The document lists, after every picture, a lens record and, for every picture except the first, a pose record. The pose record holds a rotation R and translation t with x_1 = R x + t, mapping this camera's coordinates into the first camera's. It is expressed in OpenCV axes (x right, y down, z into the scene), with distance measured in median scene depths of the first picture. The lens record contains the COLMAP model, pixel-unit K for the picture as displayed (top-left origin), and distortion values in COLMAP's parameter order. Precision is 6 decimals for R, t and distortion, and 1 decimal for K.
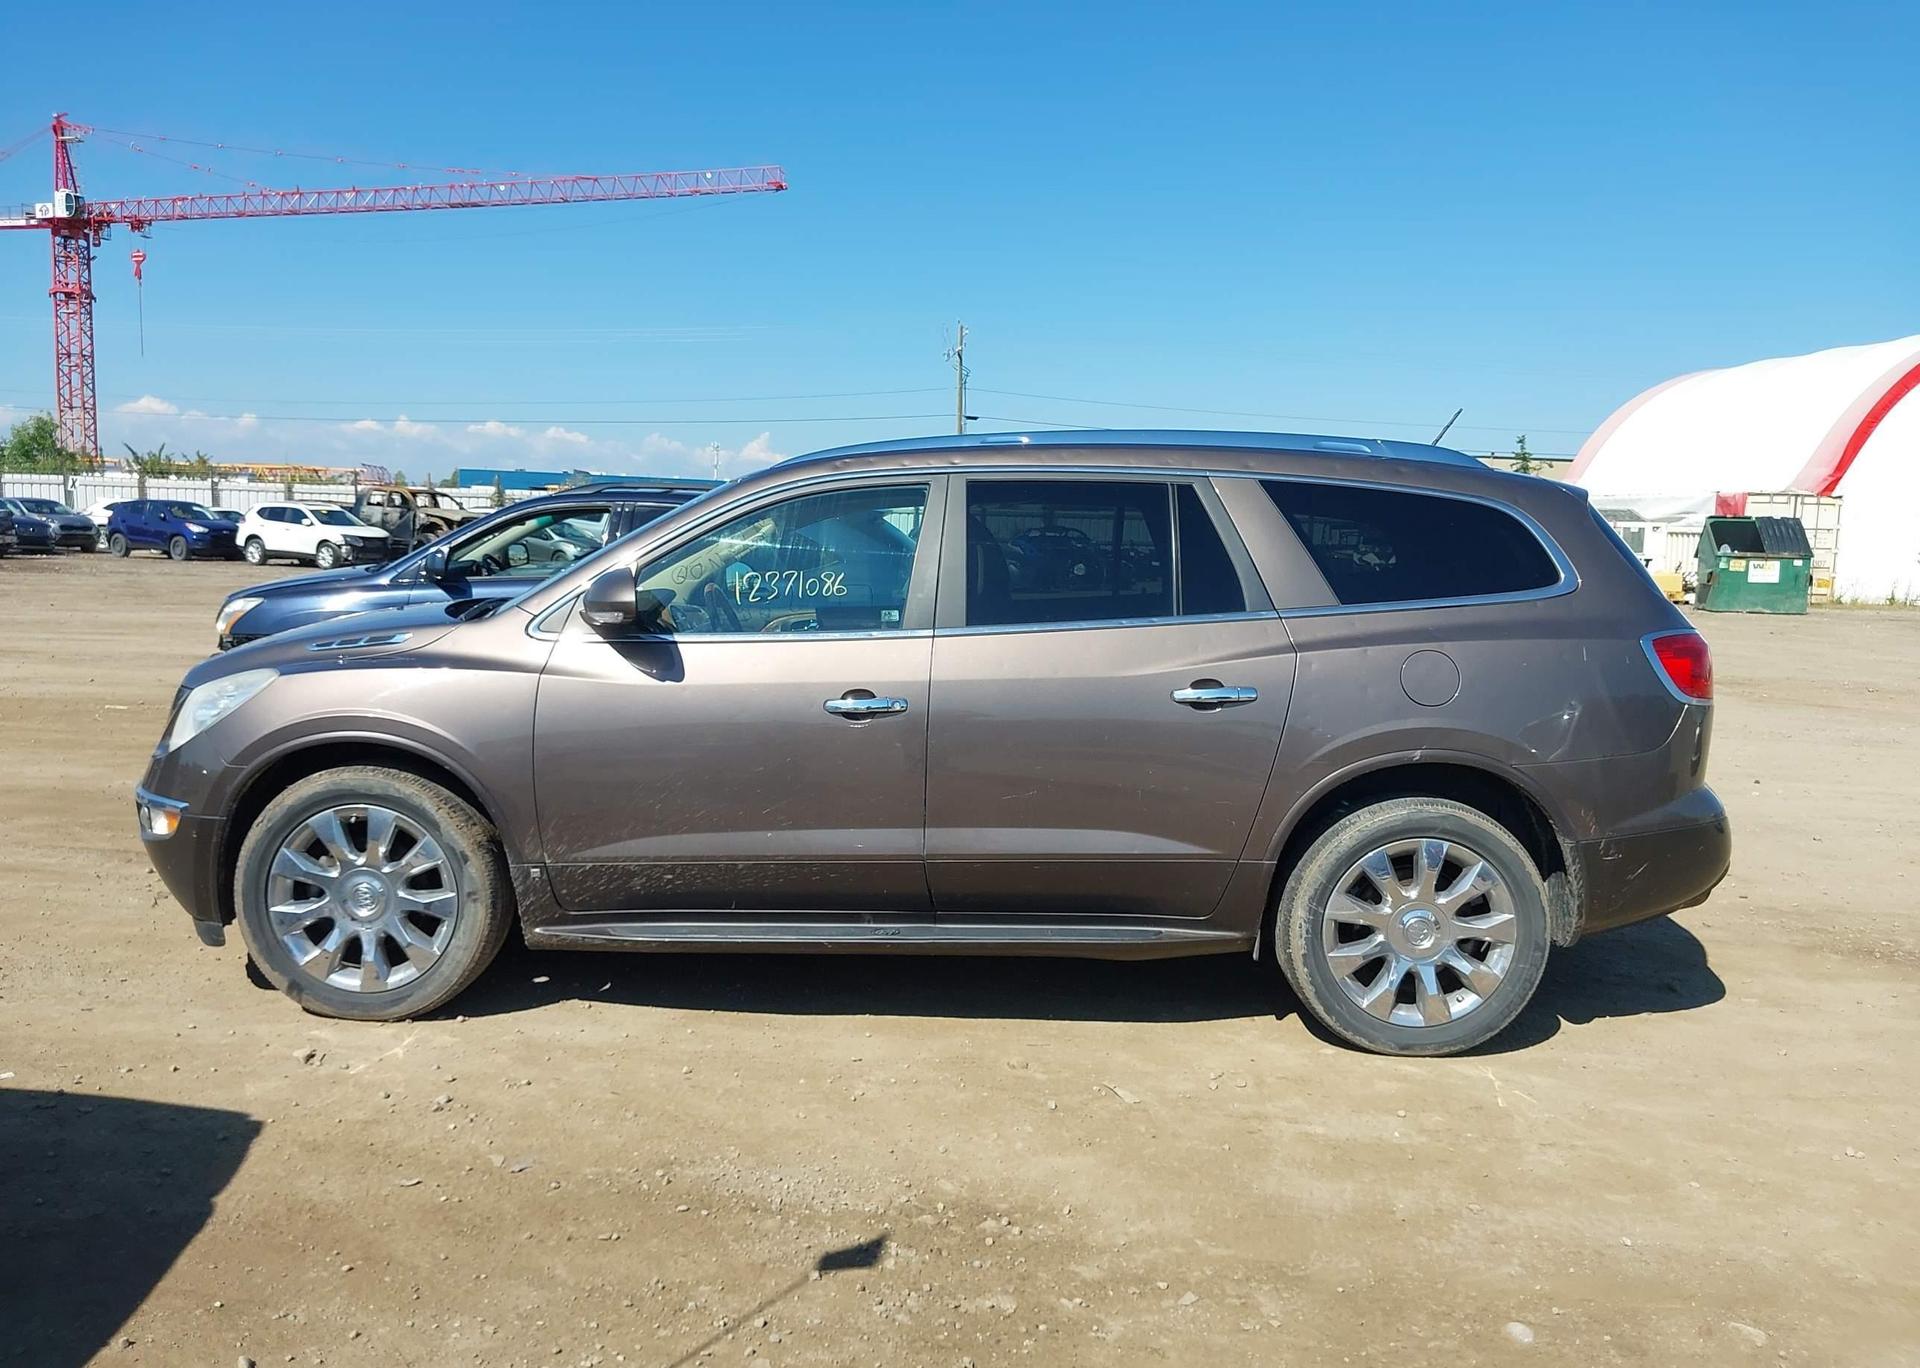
lens RADIAL K [[1553.2, 0, 965.5], [0, 1553.2, 663.0], [0, 0, 1]] dist [0.007711, -0.026321]
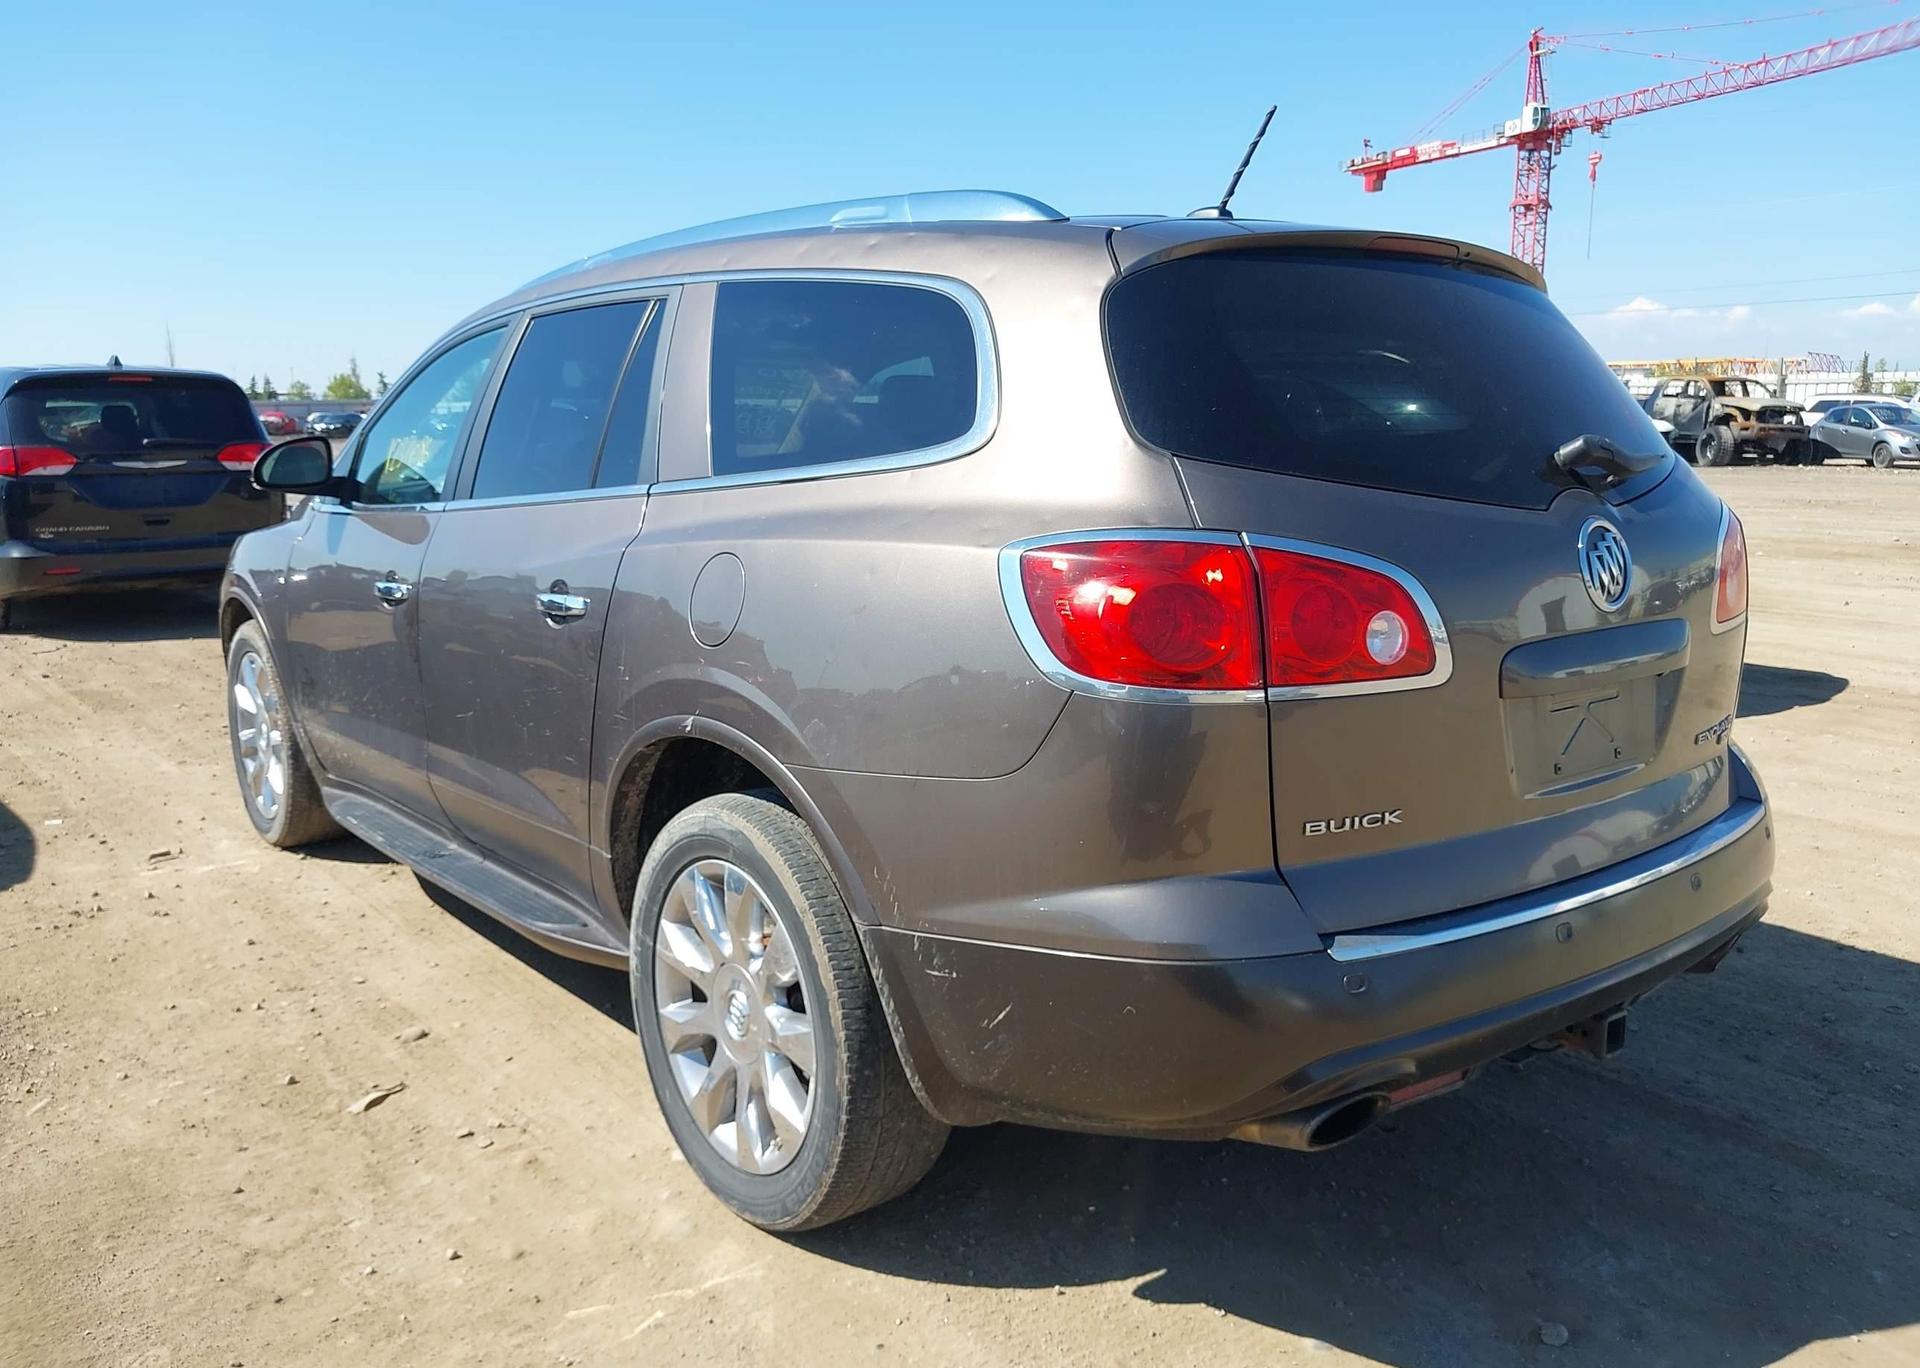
lens RADIAL K [[1553.2, 0, 927.1], [0, 1553.2, 691.6], [0, 0, 1]] dist [0.007711, -0.026321]
pose [[0.608028, 0.106541, -0.786735, 0.098312], [-0.042943, 0.993918, 0.101410, -0.002128], [0.792754, -0.027875, 0.608905, 0.084732]]
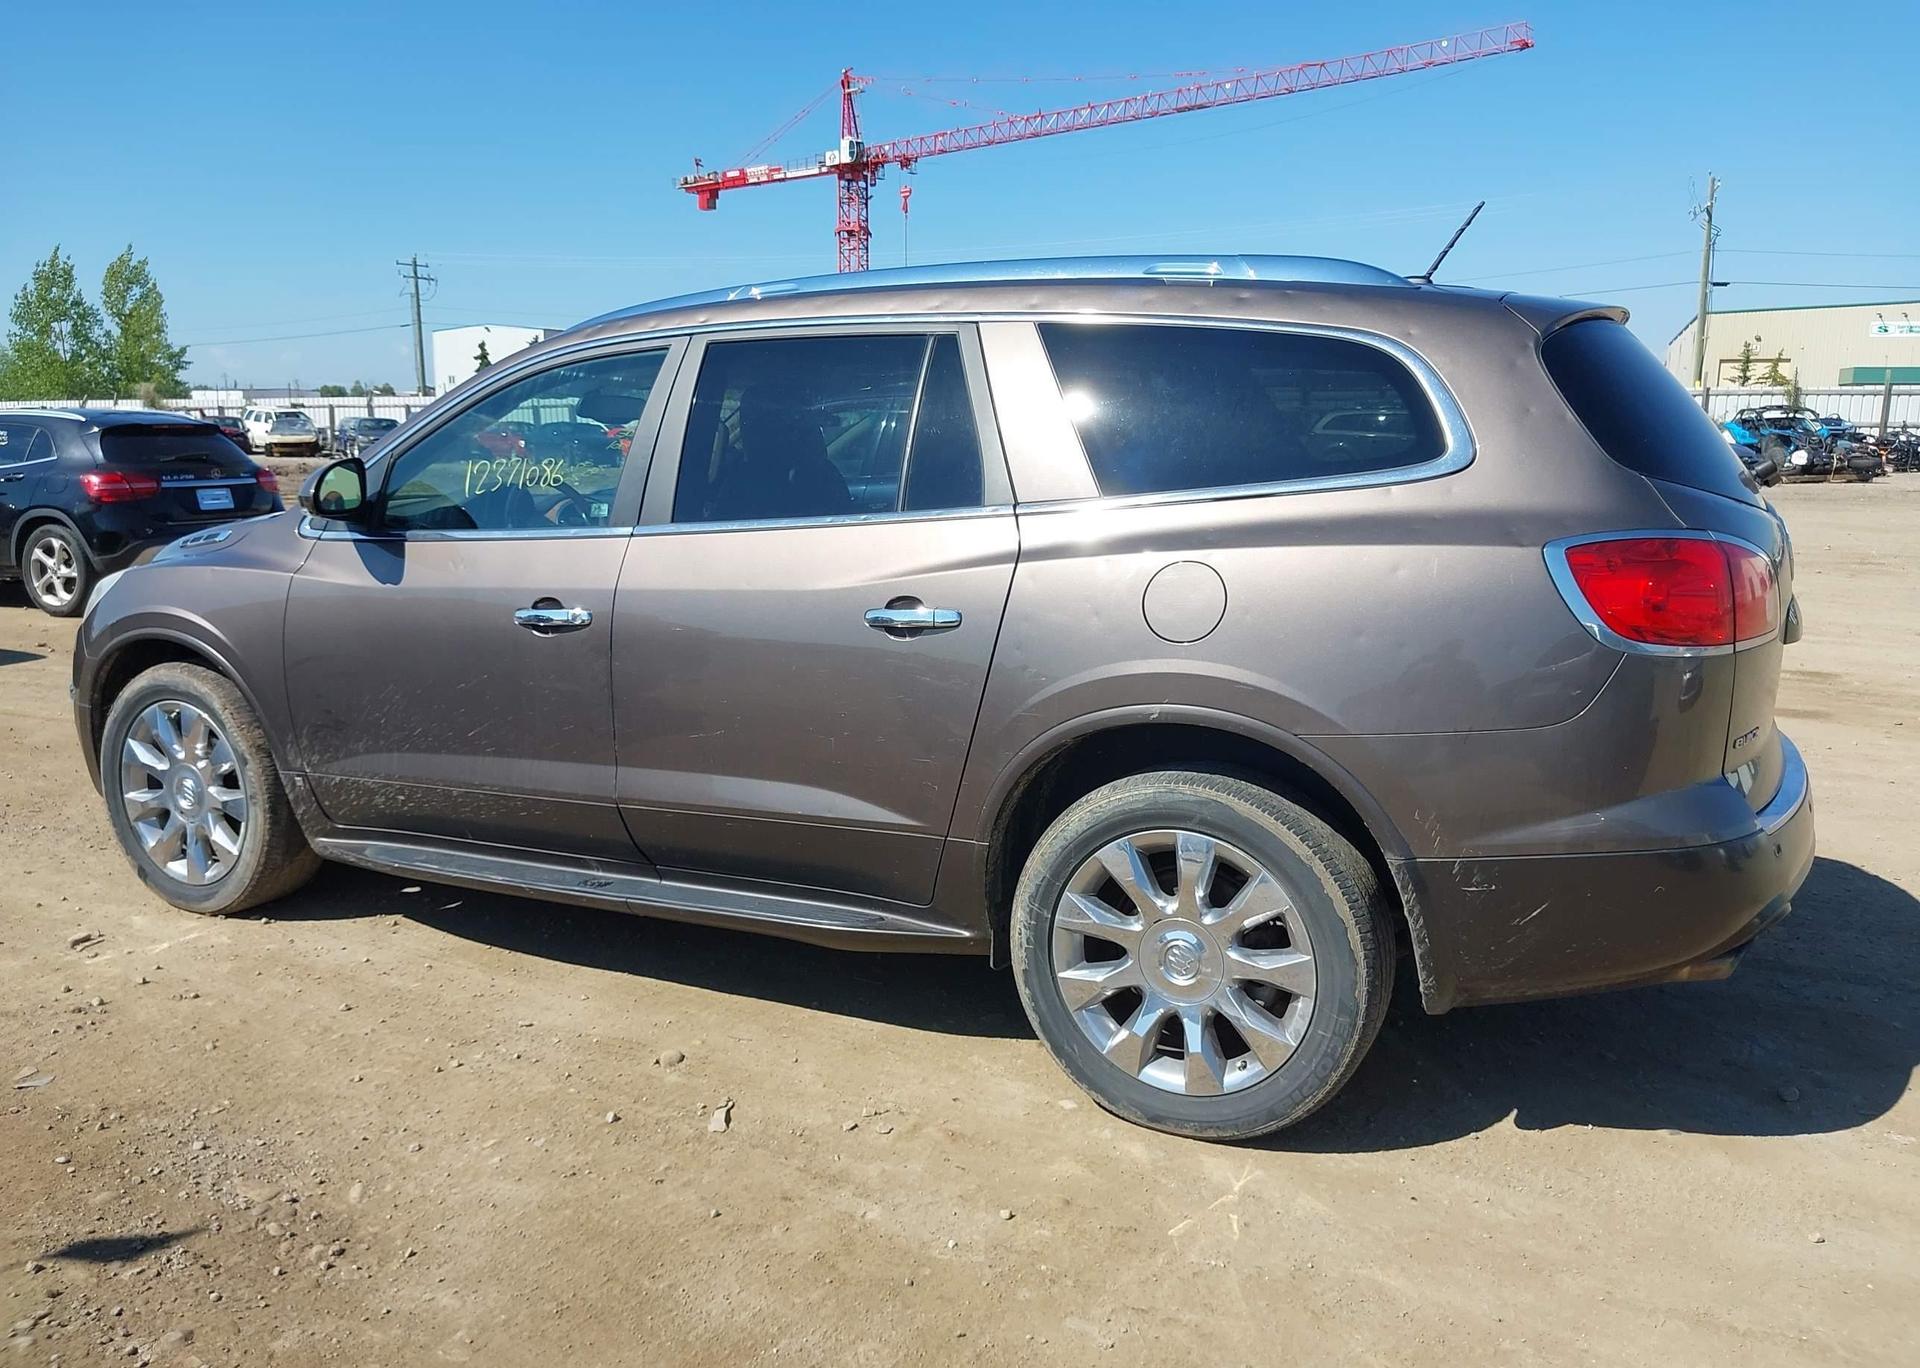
lens RADIAL K [[1553.2, 0, 948.2], [0, 1553.2, 690.7], [0, 0, 1]] dist [0.007711, -0.026321]
pose [[0.885285, 0.050608, -0.462287, 0.063321], [-0.013836, 0.996487, 0.082593, -0.000655], [0.464843, -0.066723, 0.882875, 0.041759]]
